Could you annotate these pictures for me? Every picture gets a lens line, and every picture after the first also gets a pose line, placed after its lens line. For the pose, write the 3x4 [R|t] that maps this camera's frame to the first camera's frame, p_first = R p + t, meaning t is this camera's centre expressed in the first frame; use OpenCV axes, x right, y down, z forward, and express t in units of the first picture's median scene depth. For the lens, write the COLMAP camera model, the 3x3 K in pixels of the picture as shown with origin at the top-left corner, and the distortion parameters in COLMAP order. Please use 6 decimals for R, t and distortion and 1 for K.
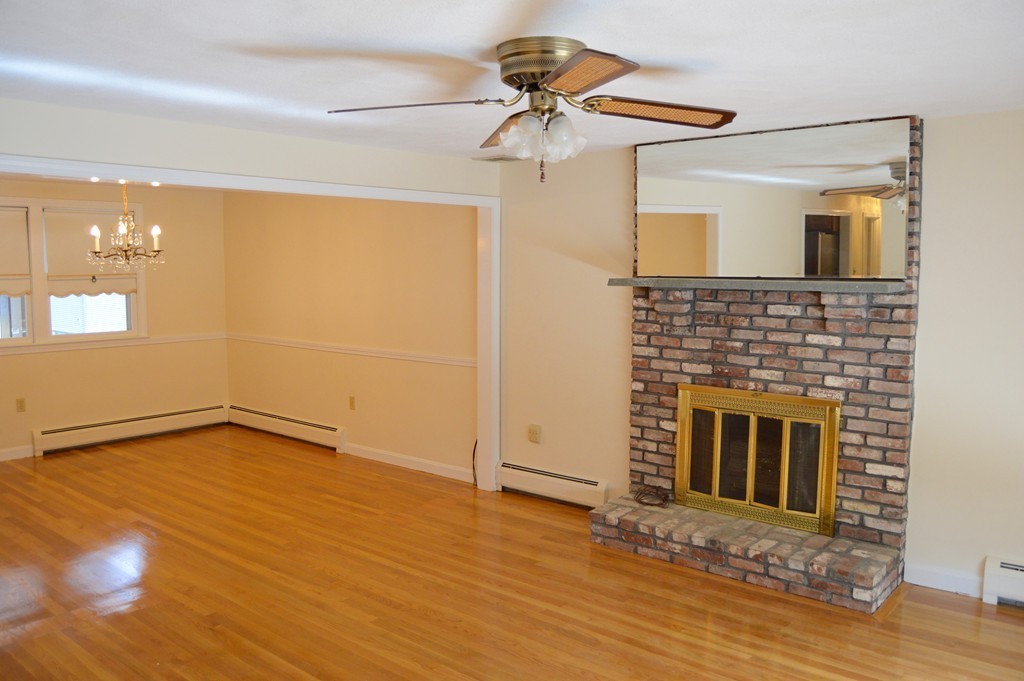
lens RADIAL K [[803.4, 0, 517.8], [0, 803.4, 336.3], [0, 0, 1]] dist [-0.080082, -0.003109]
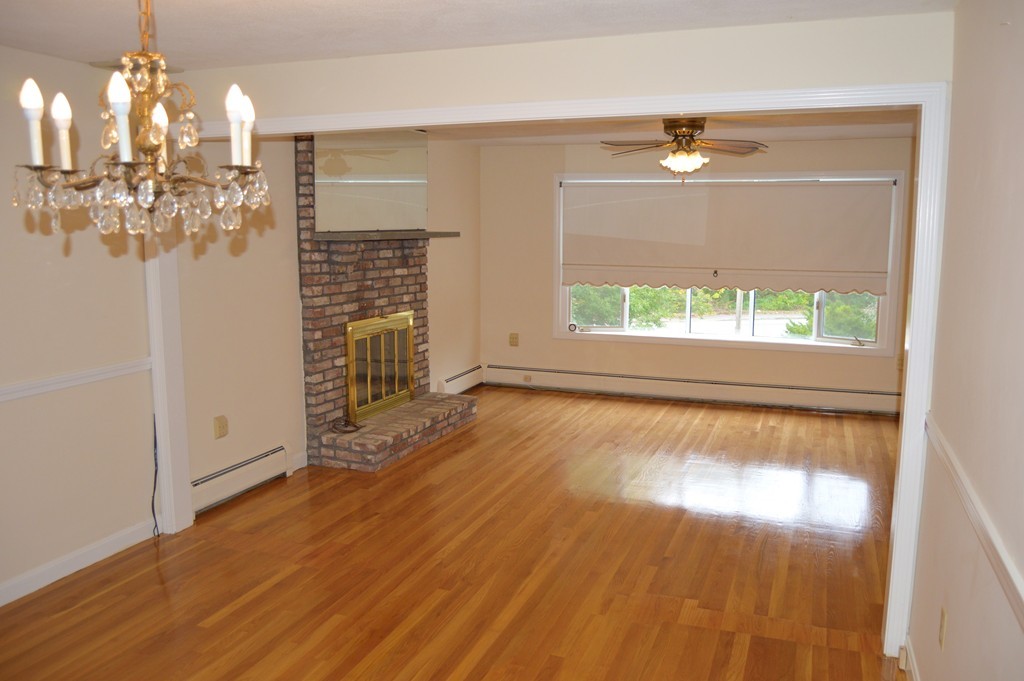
lens RADIAL K [[803.4, 0, 518.0], [0, 803.4, 342.5], [0, 0, 1]] dist [-0.080082, -0.003109]
pose [[-0.316748, -0.140462, 0.938052, -1.004172], [0.083089, 0.981064, 0.174959, -0.099126], [-0.944863, 0.133359, -0.299079, 1.139648]]
